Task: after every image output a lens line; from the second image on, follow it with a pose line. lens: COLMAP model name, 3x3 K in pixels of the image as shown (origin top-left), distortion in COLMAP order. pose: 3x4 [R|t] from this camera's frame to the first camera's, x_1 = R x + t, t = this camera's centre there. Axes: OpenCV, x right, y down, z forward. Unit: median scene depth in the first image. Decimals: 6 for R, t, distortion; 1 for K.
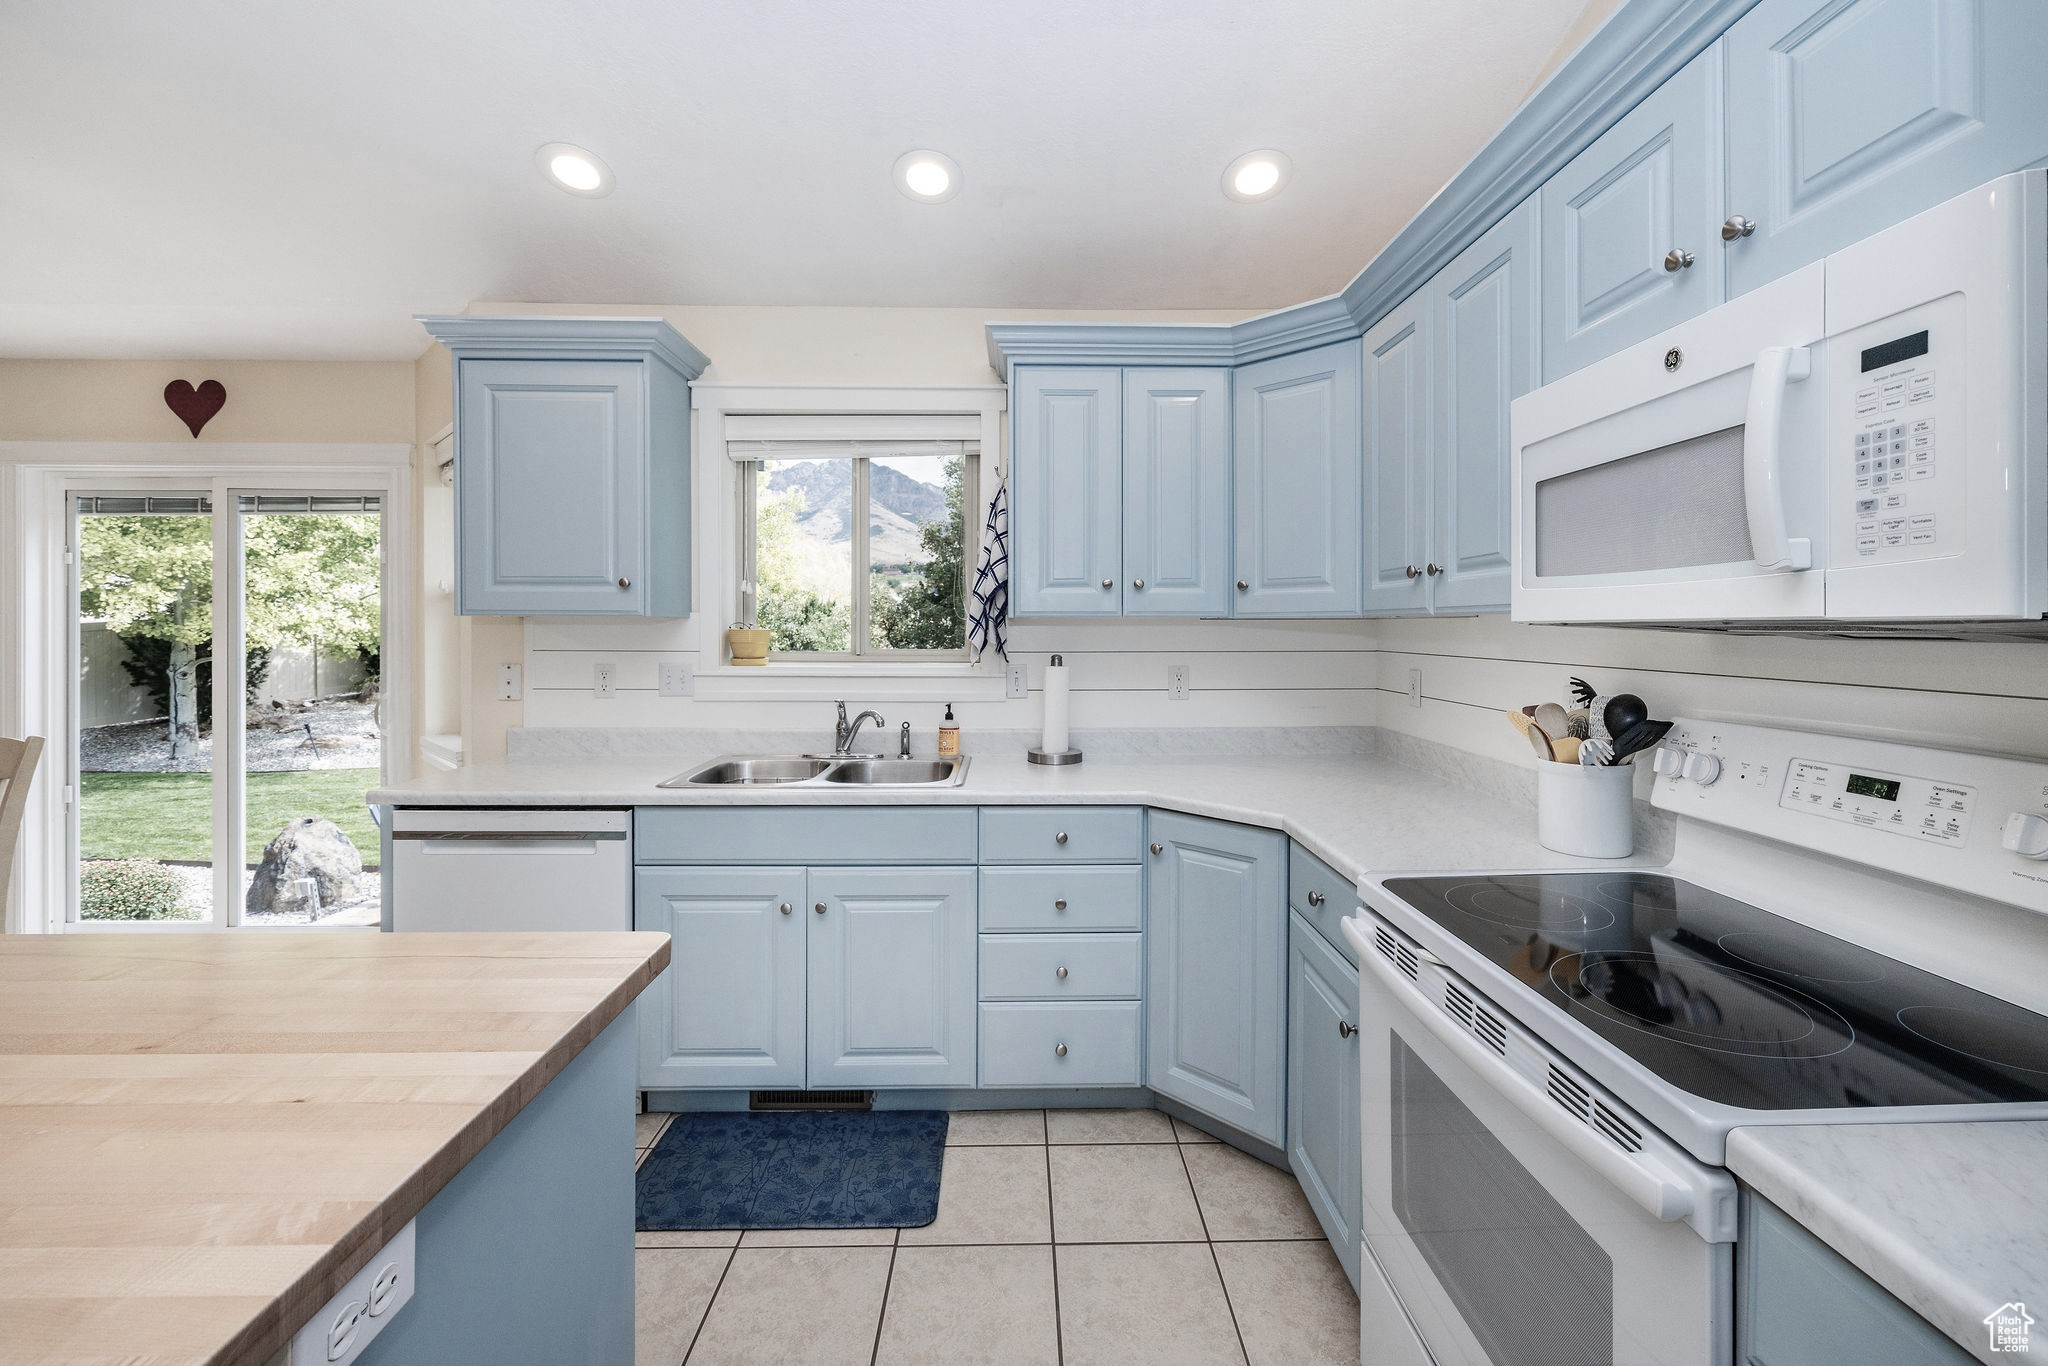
lens RADIAL K [[838.4, 0, 1024.8], [0, 838.4, 631.2], [0, 0, 1]] dist [0.003463, 0.000093]
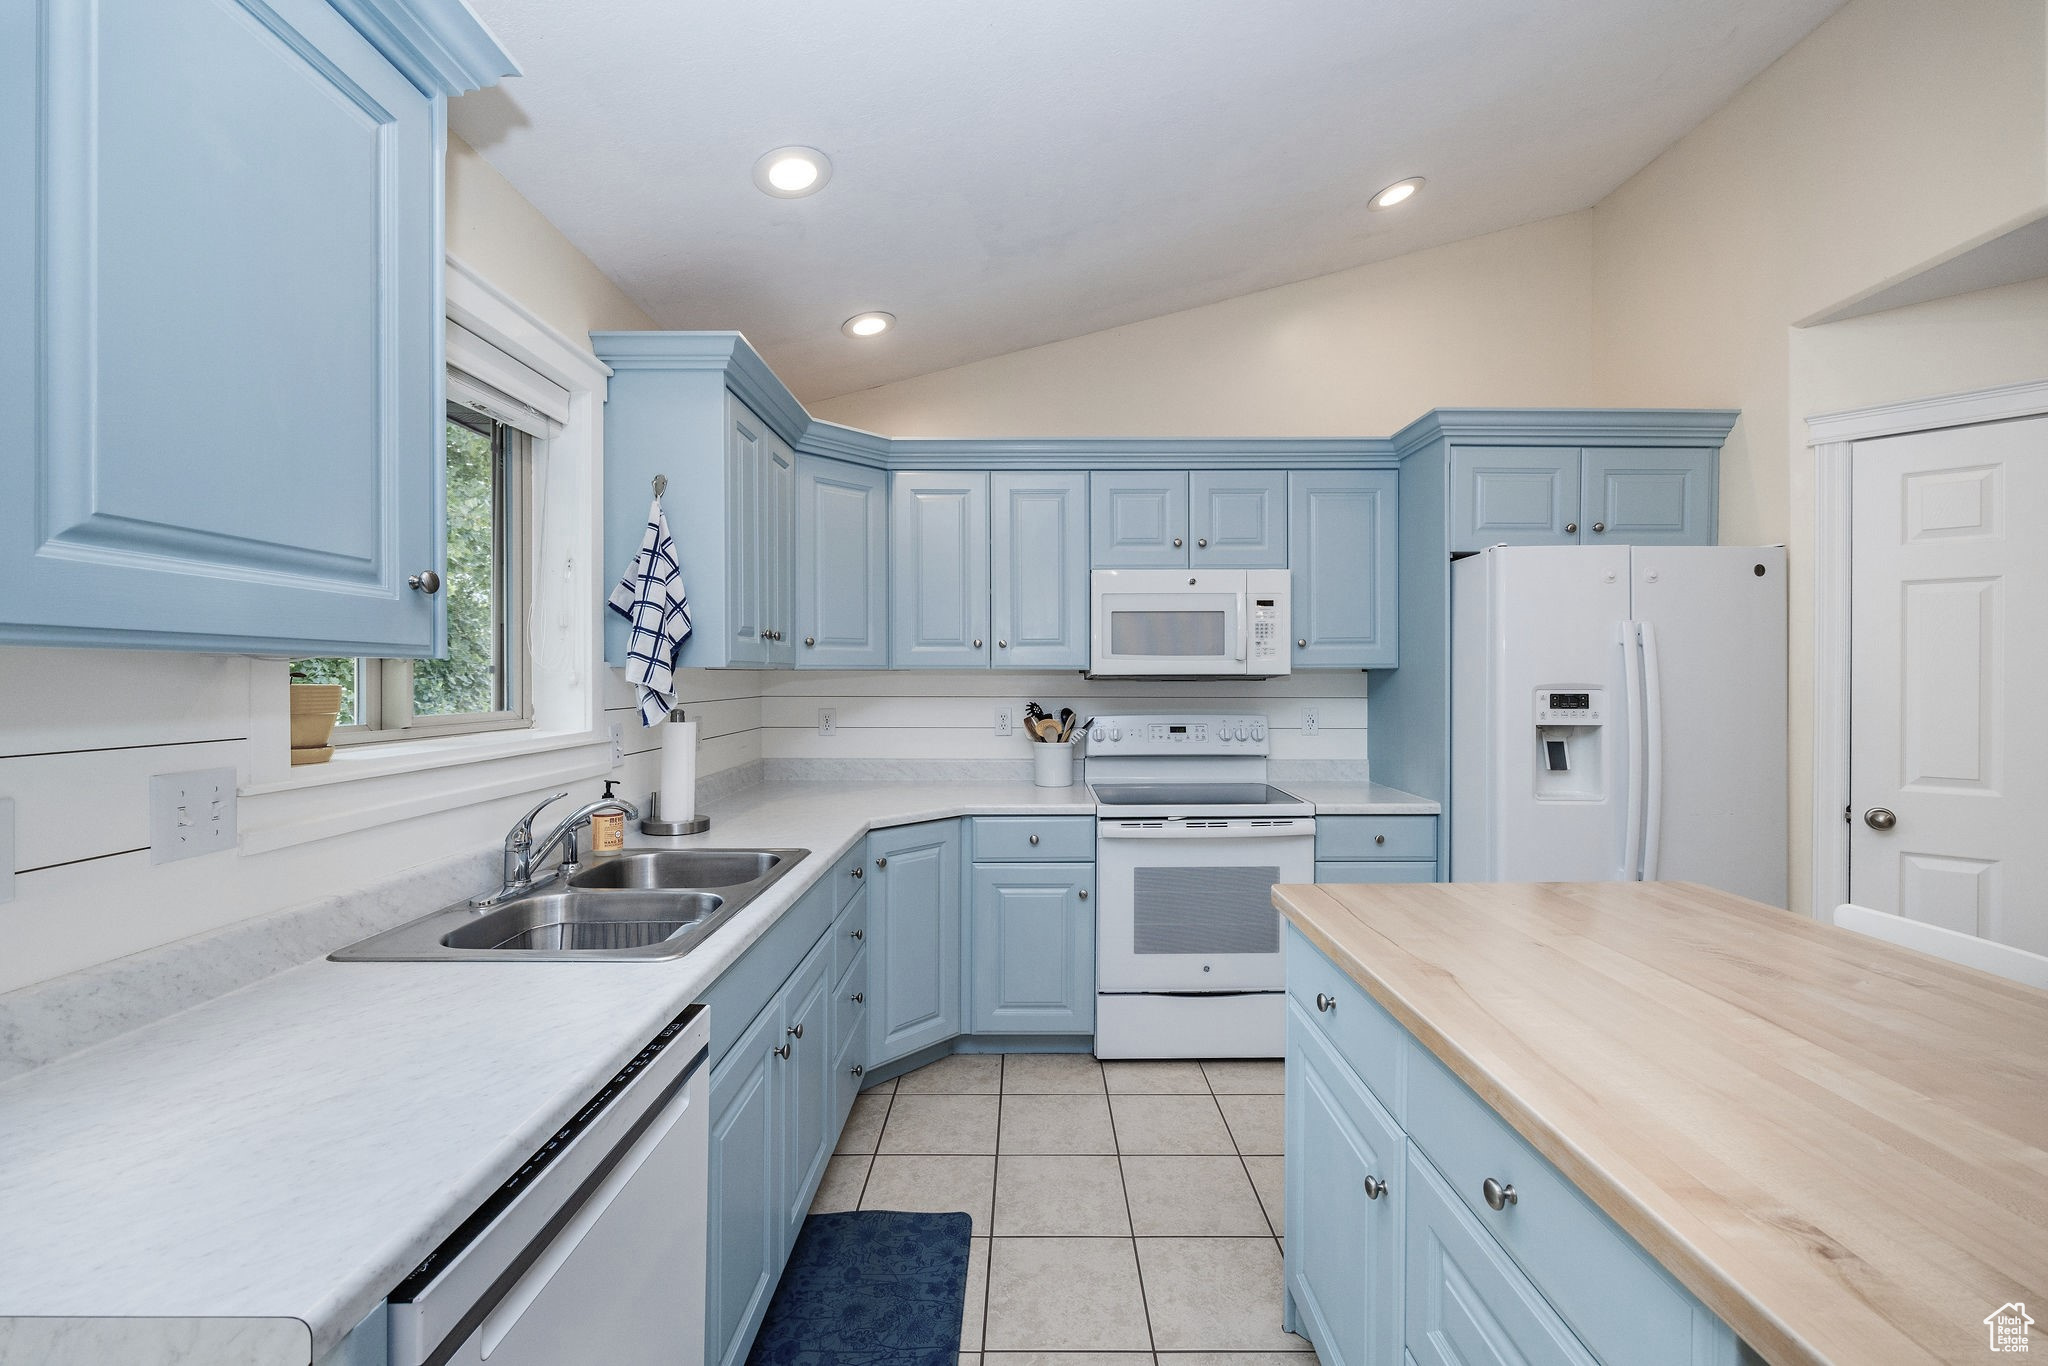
lens RADIAL K [[838.4, 0, 1030.9], [0, 838.4, 677.5], [0, 0, 1]] dist [0.003463, 0.000093]
pose [[0.009507, 0.002206, 0.999952, -1.220197], [0.008163, 0.999964, -0.002284, -0.000056], [-0.999921, 0.008185, 0.009489, 0.903909]]
